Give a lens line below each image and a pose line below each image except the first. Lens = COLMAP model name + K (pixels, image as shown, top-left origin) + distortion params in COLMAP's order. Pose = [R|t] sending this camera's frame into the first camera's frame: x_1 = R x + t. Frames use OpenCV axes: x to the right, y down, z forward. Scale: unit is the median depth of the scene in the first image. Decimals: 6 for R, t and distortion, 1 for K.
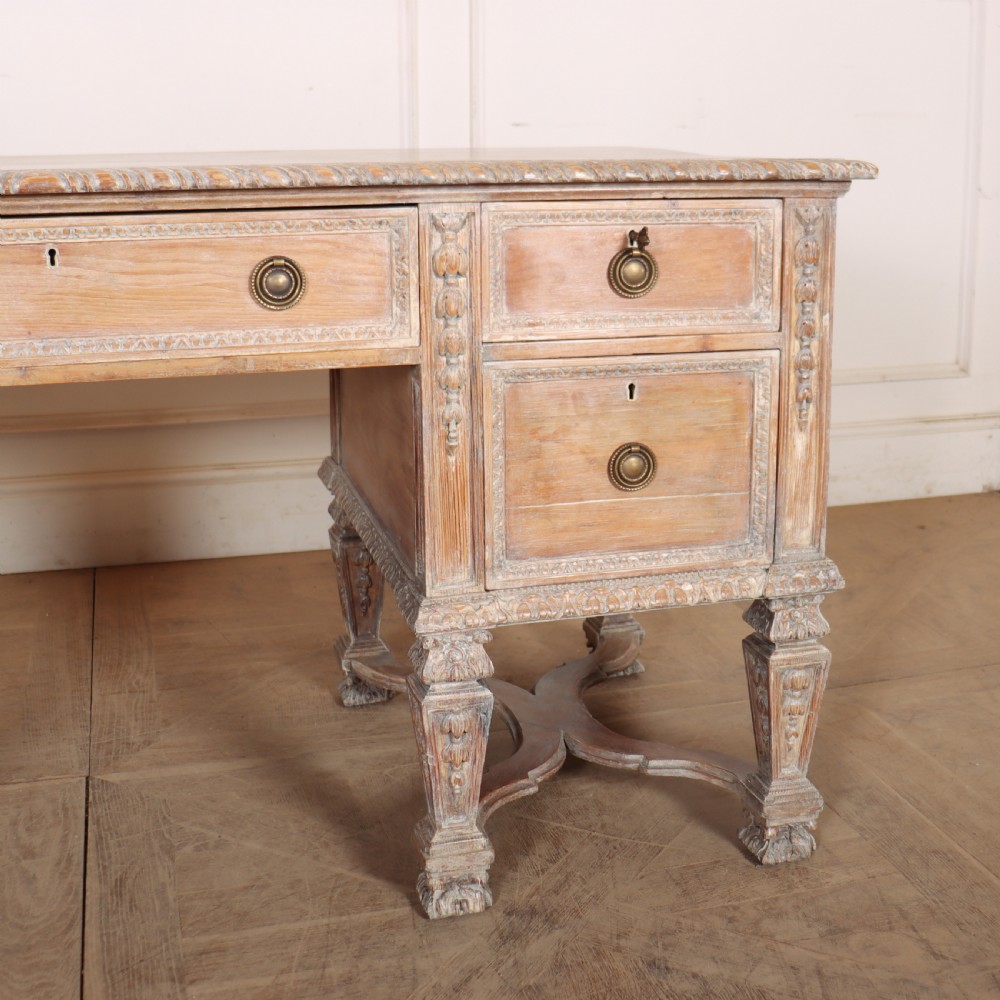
lens RADIAL K [[1492.6, 0, 614.6], [0, 1492.6, 456.9], [0, 0, 1]] dist [-0.188602, 0.187042]
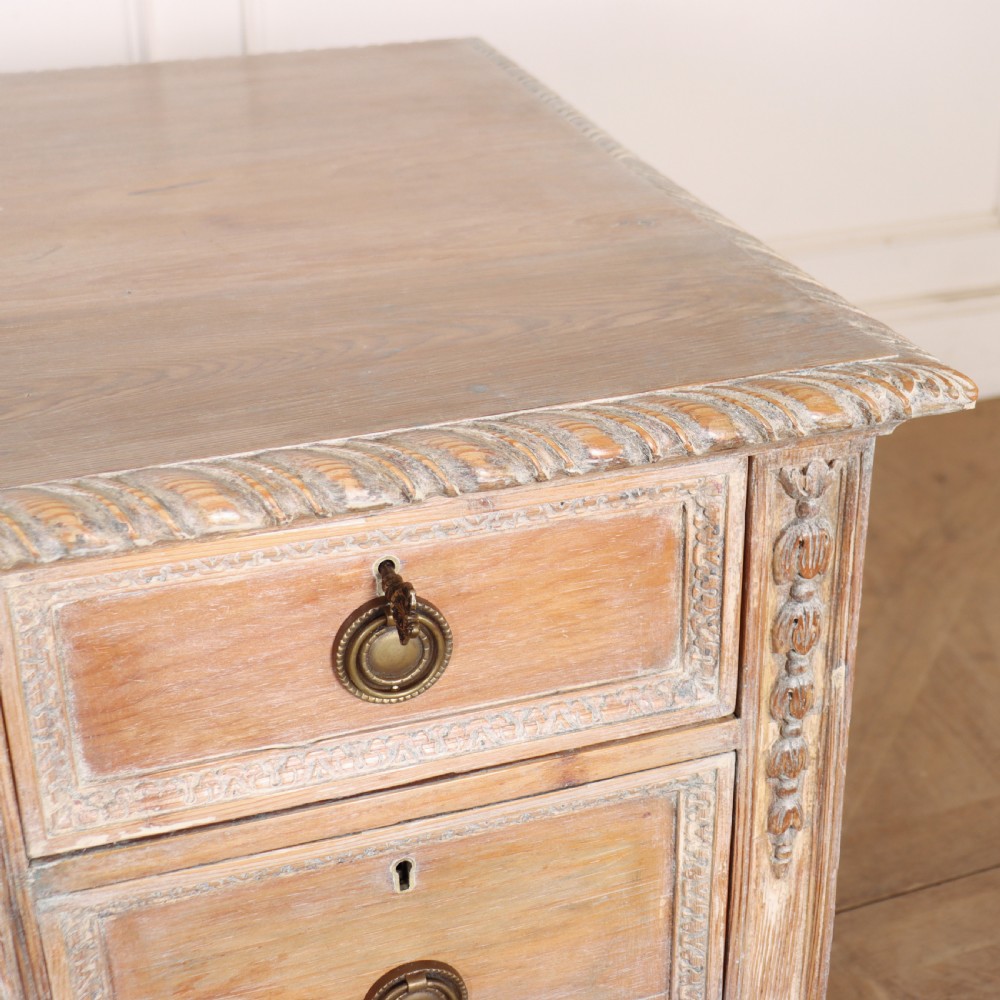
lens RADIAL K [[1691.7, 0, 642.0], [0, 1691.7, 405.5], [0, 0, 1]] dist [-0.137494, 0.166852]
pose [[0.998312, -0.011000, 0.057023, 0.054090], [-0.000344, 0.980757, 0.195231, -0.272301], [-0.058073, -0.194921, 0.979098, 0.515324]]
